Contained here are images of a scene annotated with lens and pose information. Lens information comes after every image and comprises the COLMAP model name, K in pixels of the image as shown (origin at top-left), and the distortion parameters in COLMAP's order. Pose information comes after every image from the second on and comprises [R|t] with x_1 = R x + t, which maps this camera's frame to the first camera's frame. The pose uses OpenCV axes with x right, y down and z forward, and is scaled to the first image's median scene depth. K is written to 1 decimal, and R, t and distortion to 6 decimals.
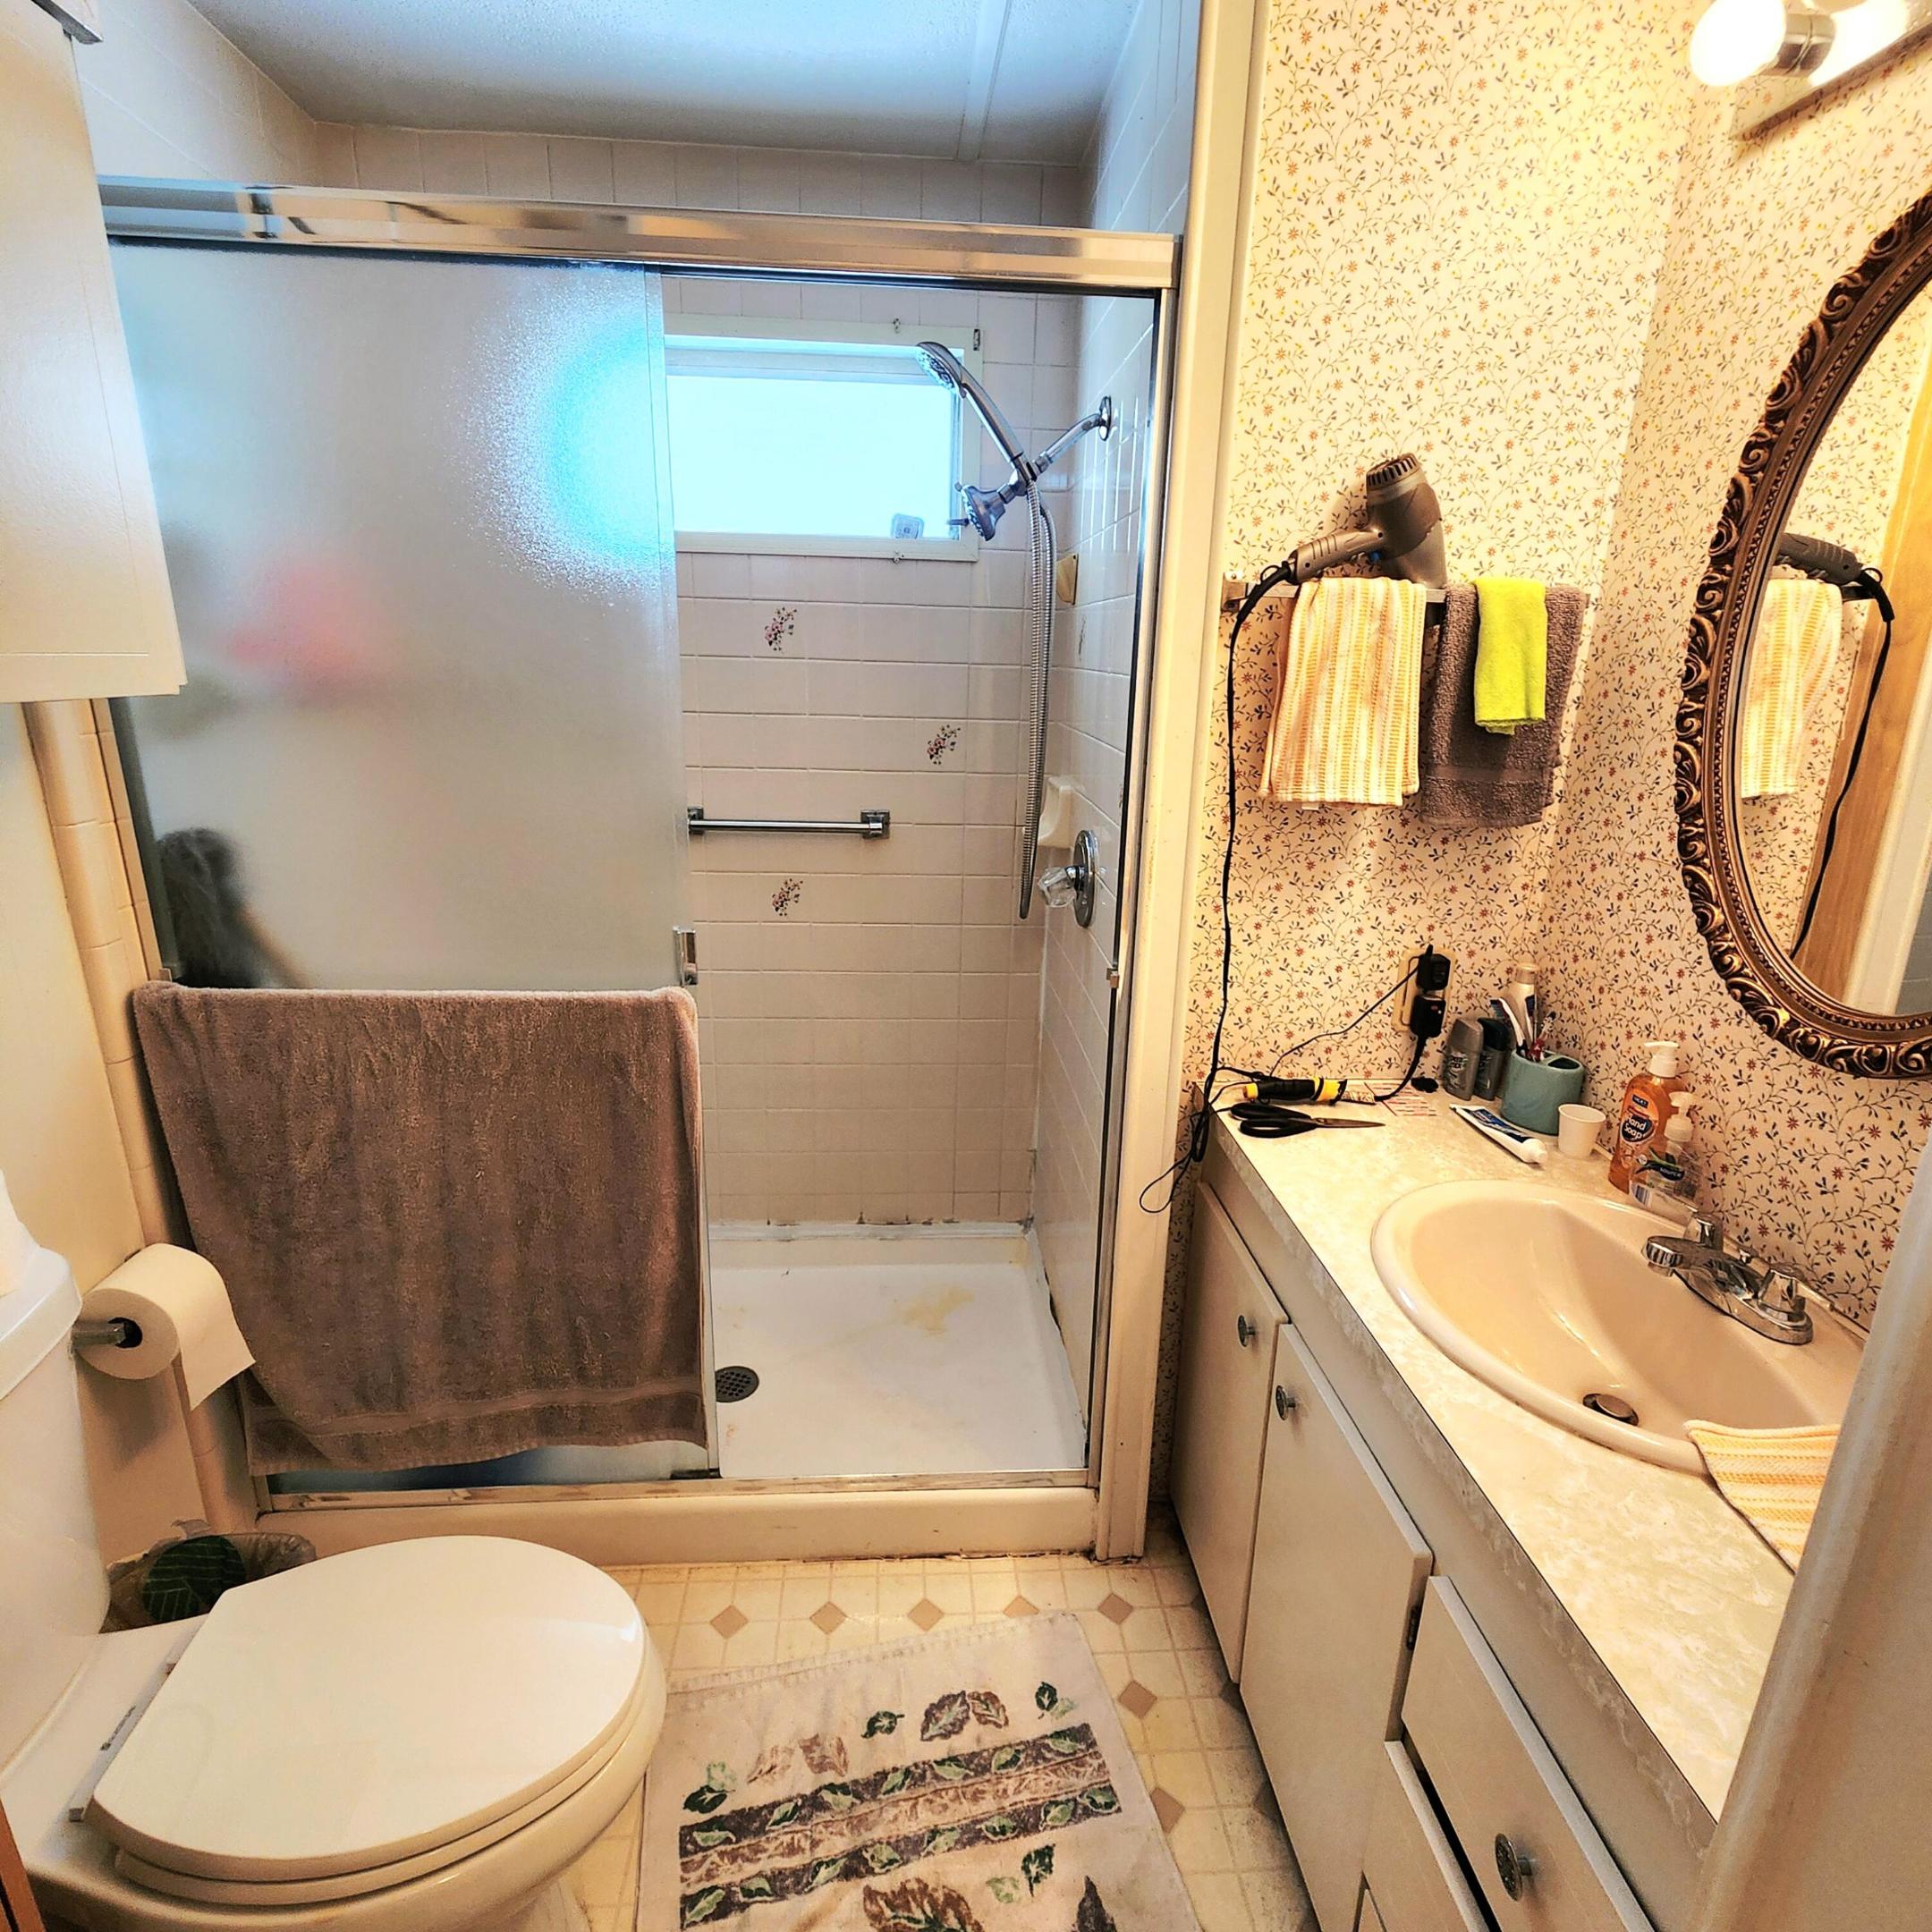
lens RADIAL K [[1058.9, 0, 977.8], [0, 1058.9, 965.9], [0, 0, 1]] dist [0.007153, -0.004957]
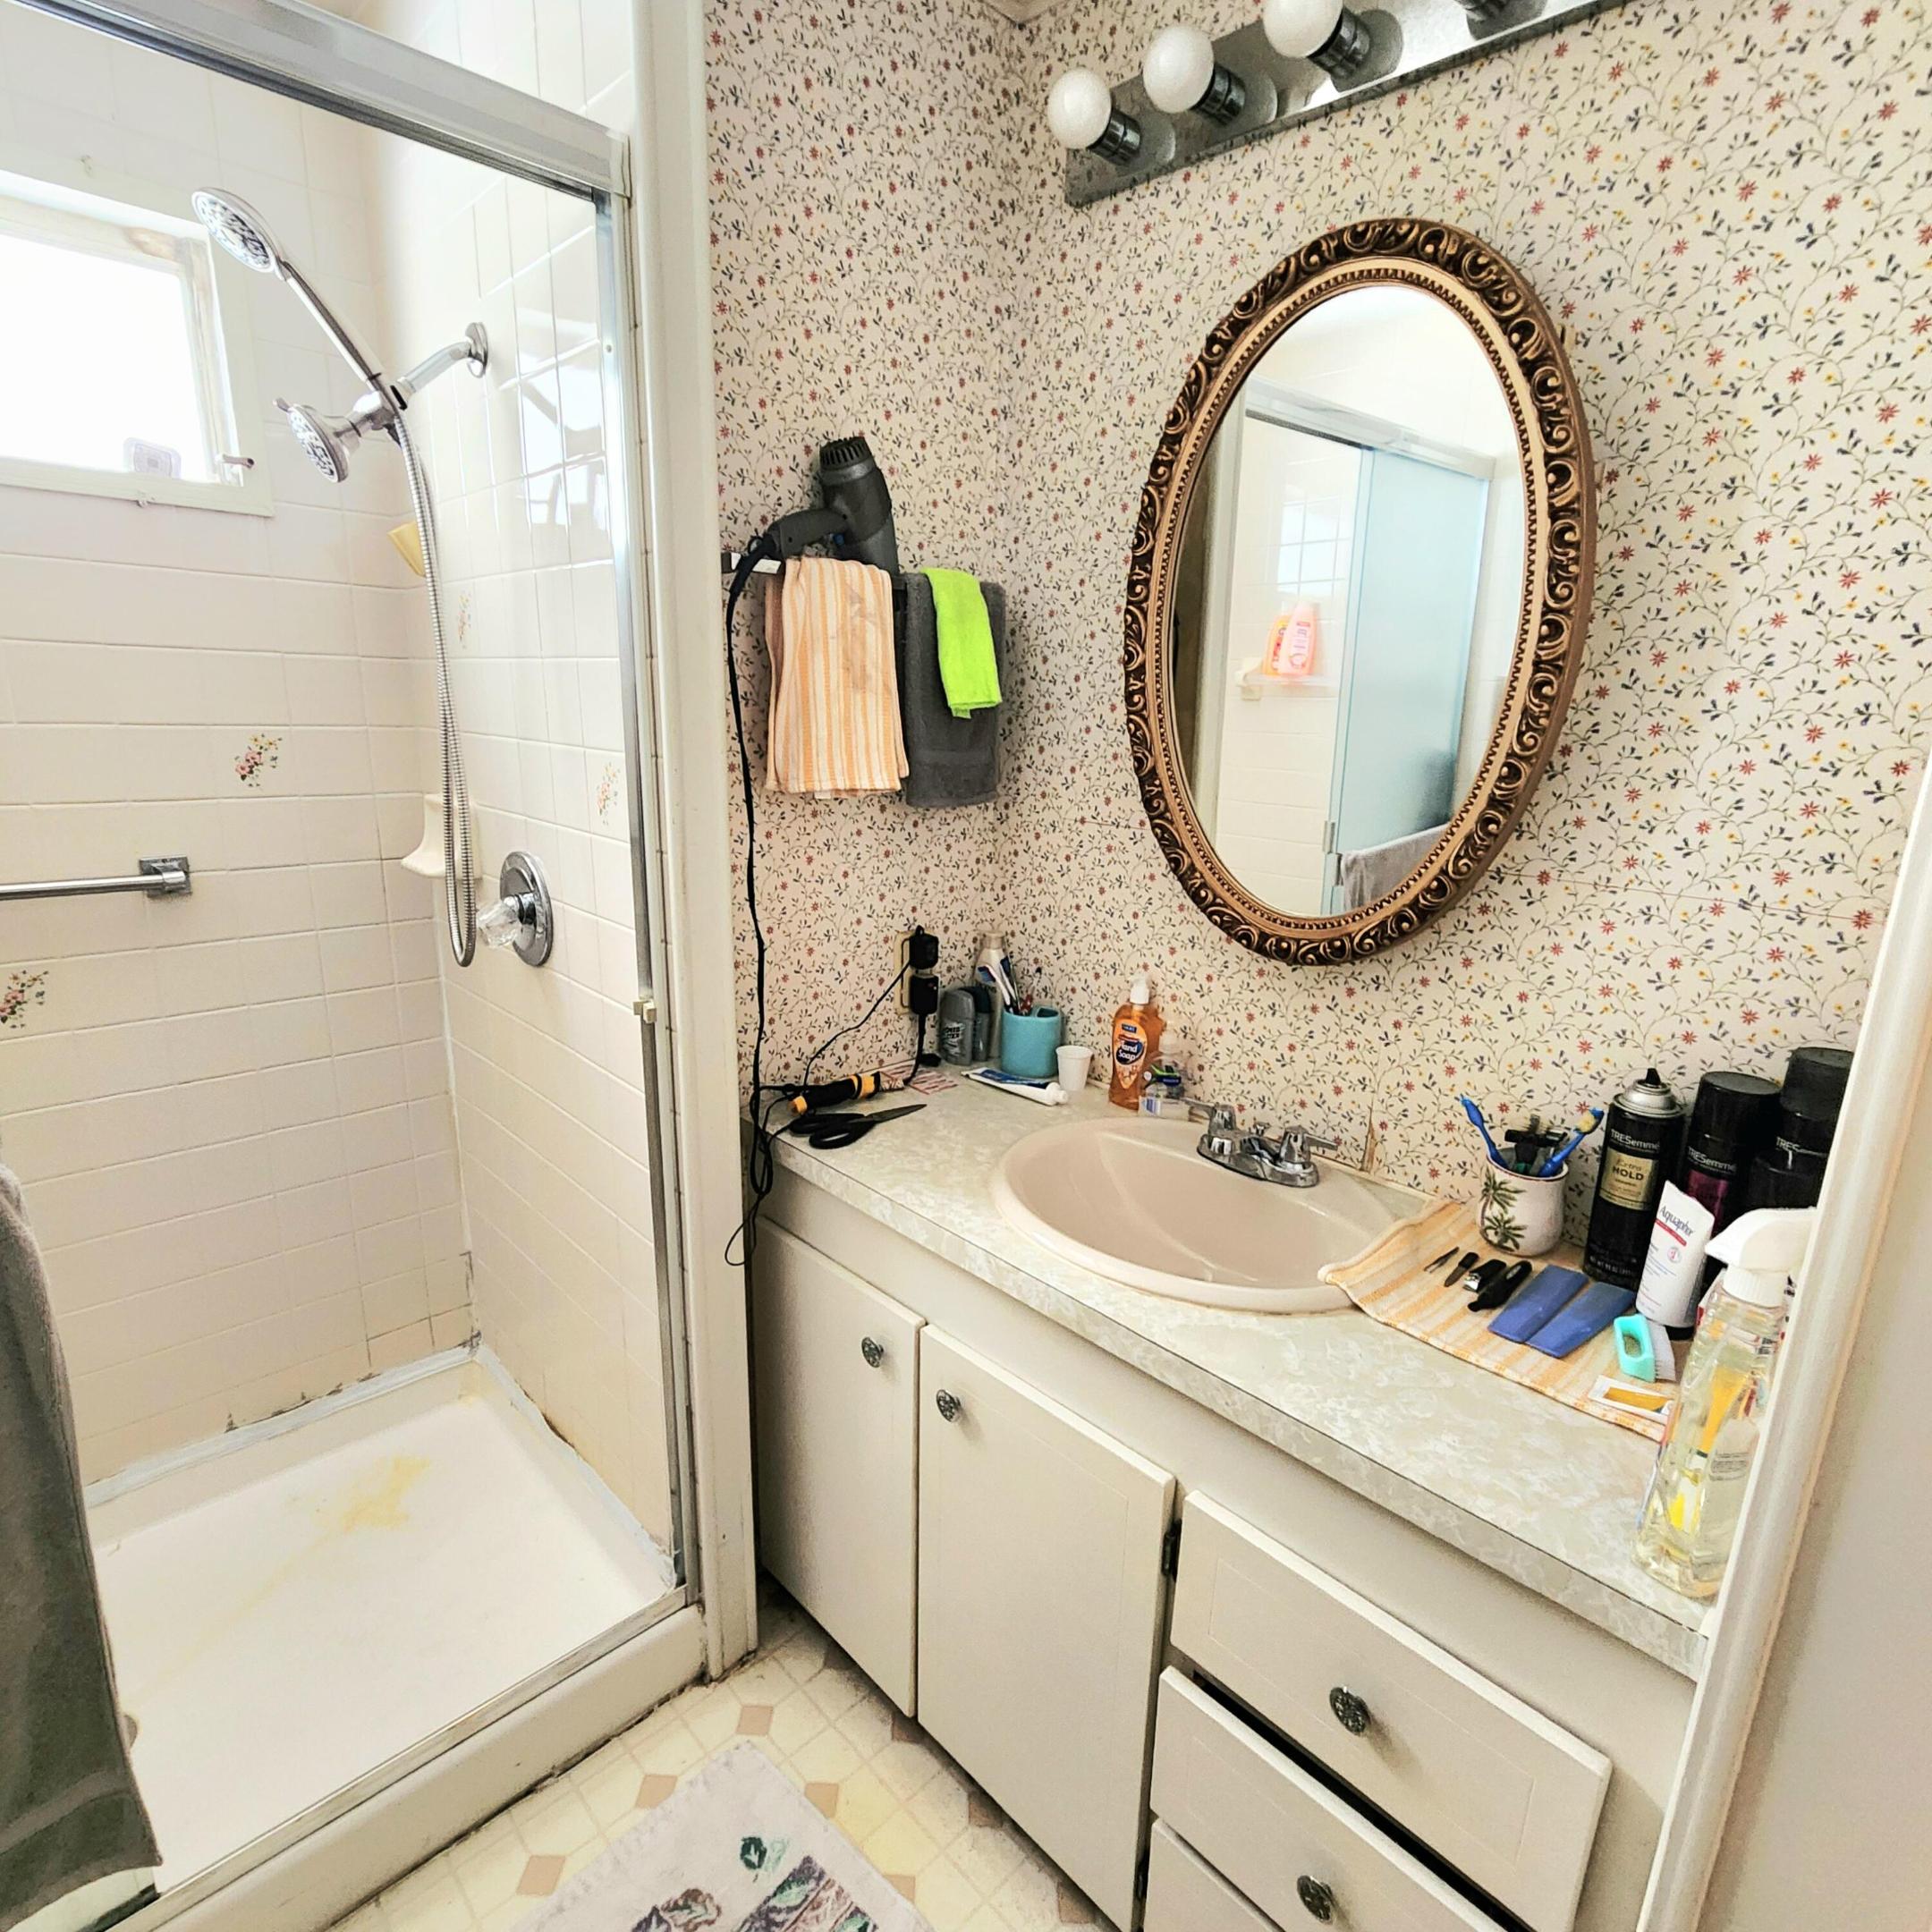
lens RADIAL K [[1058.9, 0, 966.6], [0, 1058.9, 974.8], [0, 0, 1]] dist [0.007153, -0.004957]
pose [[0.772283, -0.163726, 0.613818, -0.187190], [0.173083, 0.983894, 0.044672, -0.011174], [-0.611246, 0.071742, 0.788183, 0.168430]]
